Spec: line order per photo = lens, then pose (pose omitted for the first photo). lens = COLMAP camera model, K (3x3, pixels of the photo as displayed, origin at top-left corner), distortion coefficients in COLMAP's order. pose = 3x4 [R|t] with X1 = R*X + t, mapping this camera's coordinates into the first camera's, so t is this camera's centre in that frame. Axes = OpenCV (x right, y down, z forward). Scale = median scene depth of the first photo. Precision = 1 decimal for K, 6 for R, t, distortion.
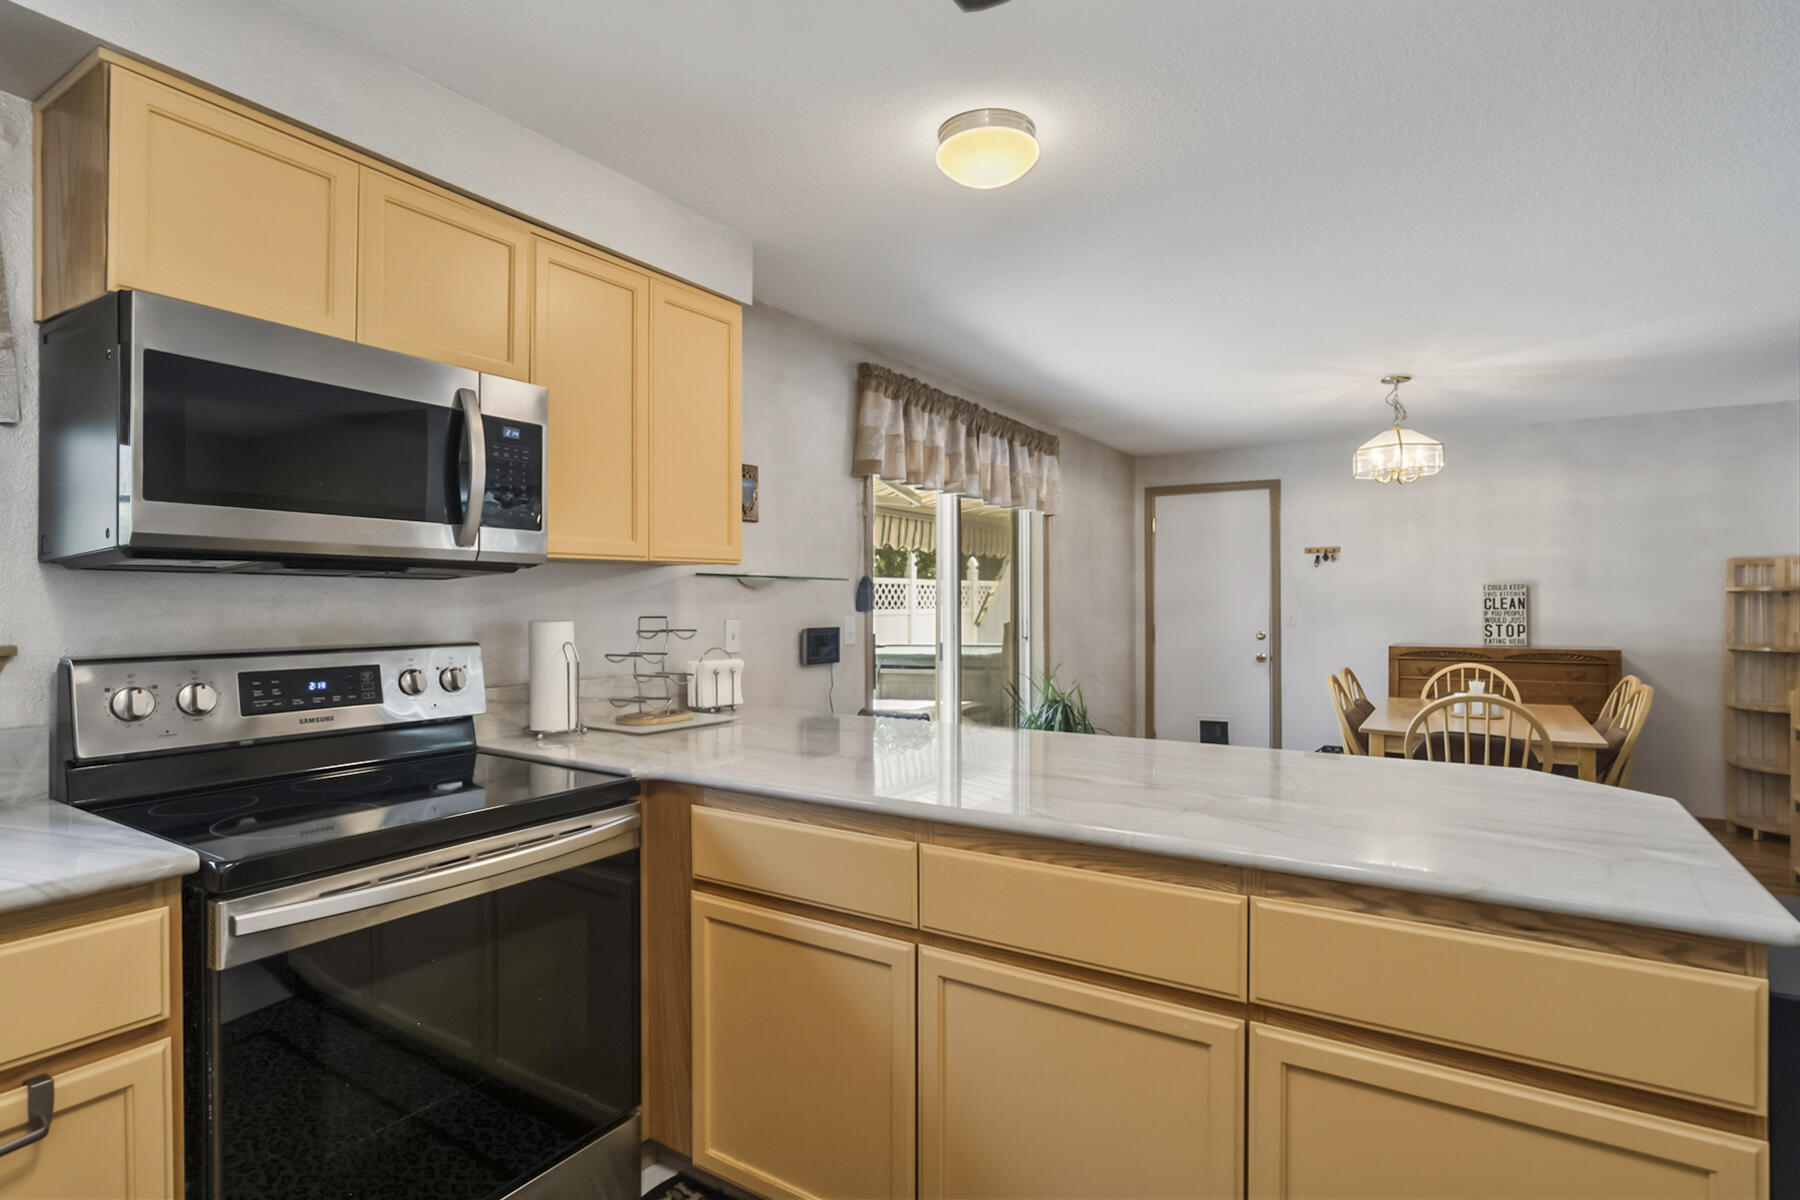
lens RADIAL K [[912.6, 0, 908.6], [0, 912.6, 602.7], [0, 0, 1]] dist [-0.017311, 0.006537]
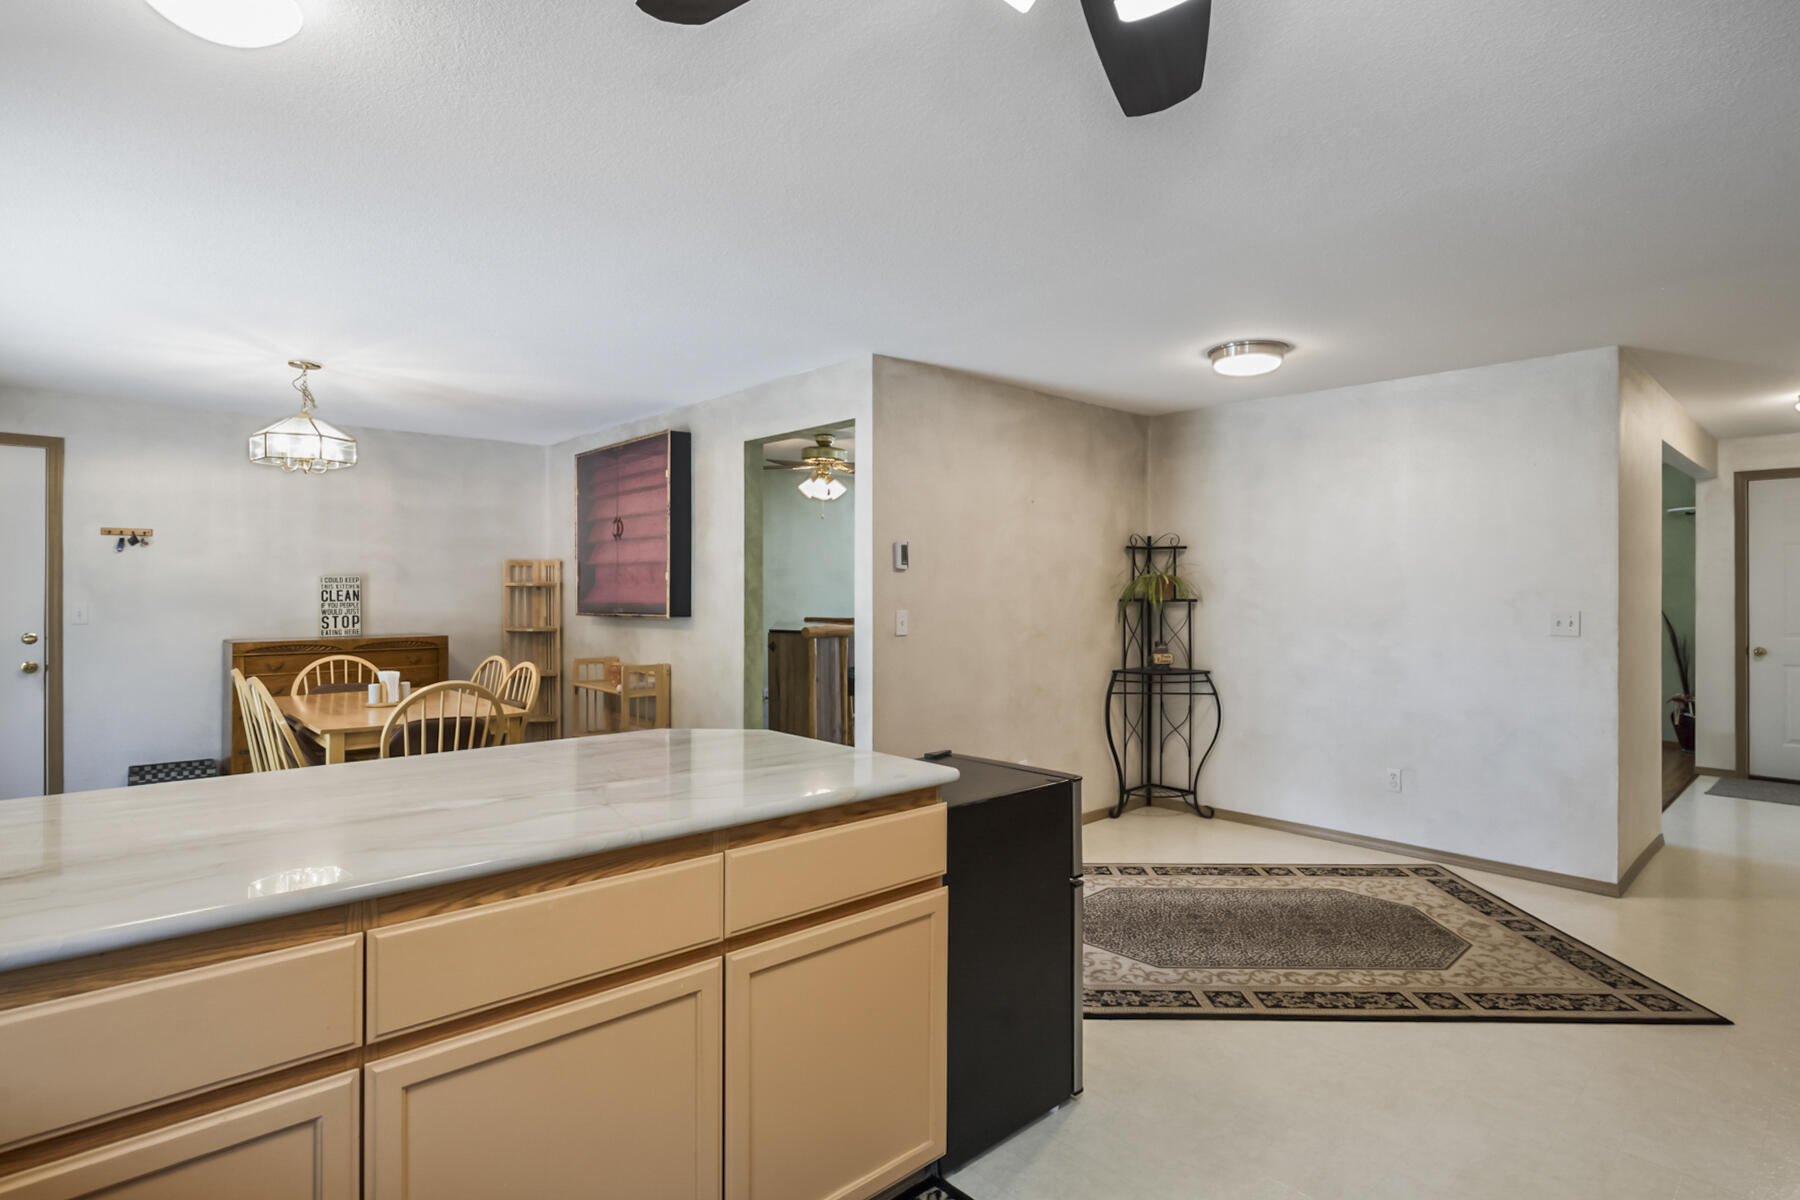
lens RADIAL K [[912.6, 0, 904.7], [0, 912.6, 585.1], [0, 0, 1]] dist [-0.017311, 0.006537]
pose [[0.257157, 0.006595, 0.966347, -0.208301], [-0.002657, 0.999978, -0.006118, -0.007741], [-0.966366, -0.000994, 0.257168, 0.127379]]
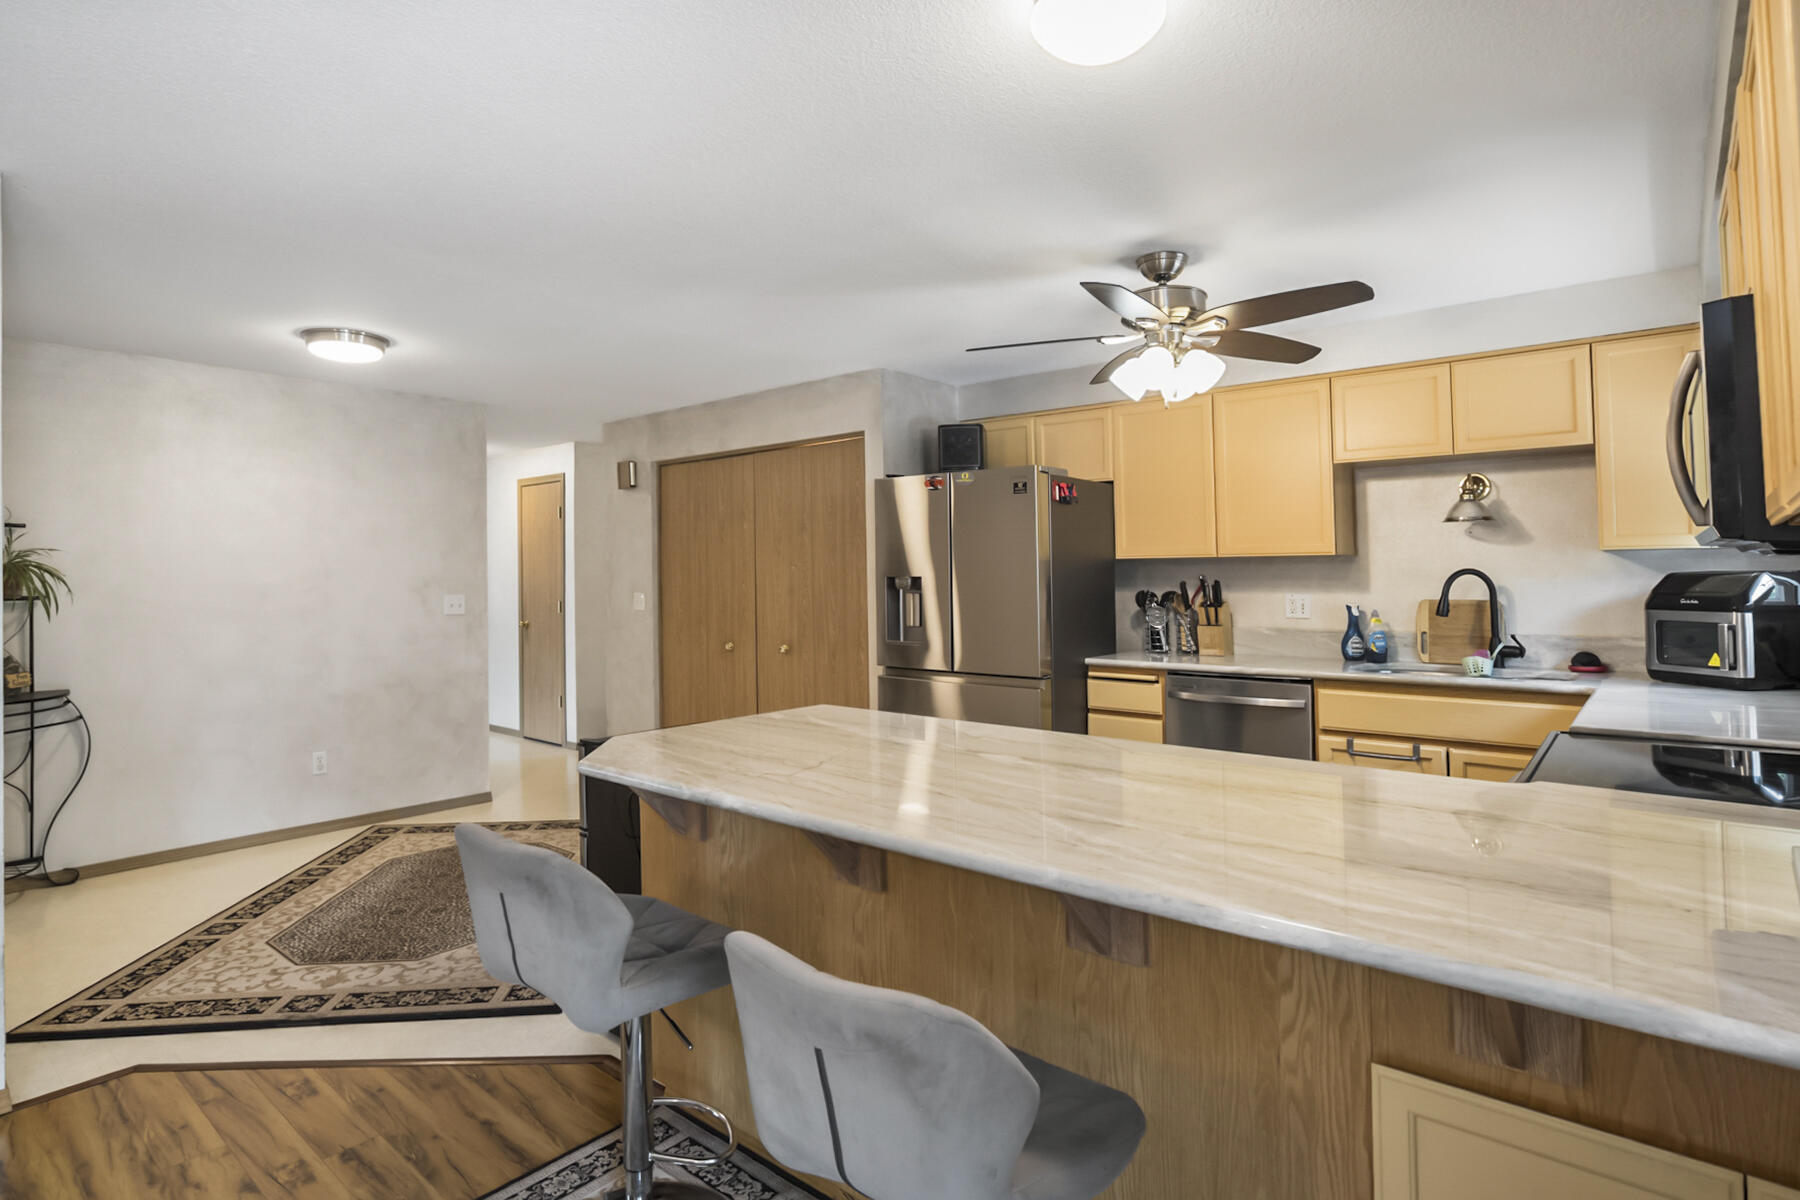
lens RADIAL K [[912.6, 0, 891.0], [0, 912.6, 585.6], [0, 0, 1]] dist [-0.017311, 0.006537]
pose [[-0.989053, 0.009560, 0.147251, 0.075791], [0.011118, 0.999891, 0.009759, -0.008651], [-0.147141, 0.011290, -0.989051, 0.770779]]
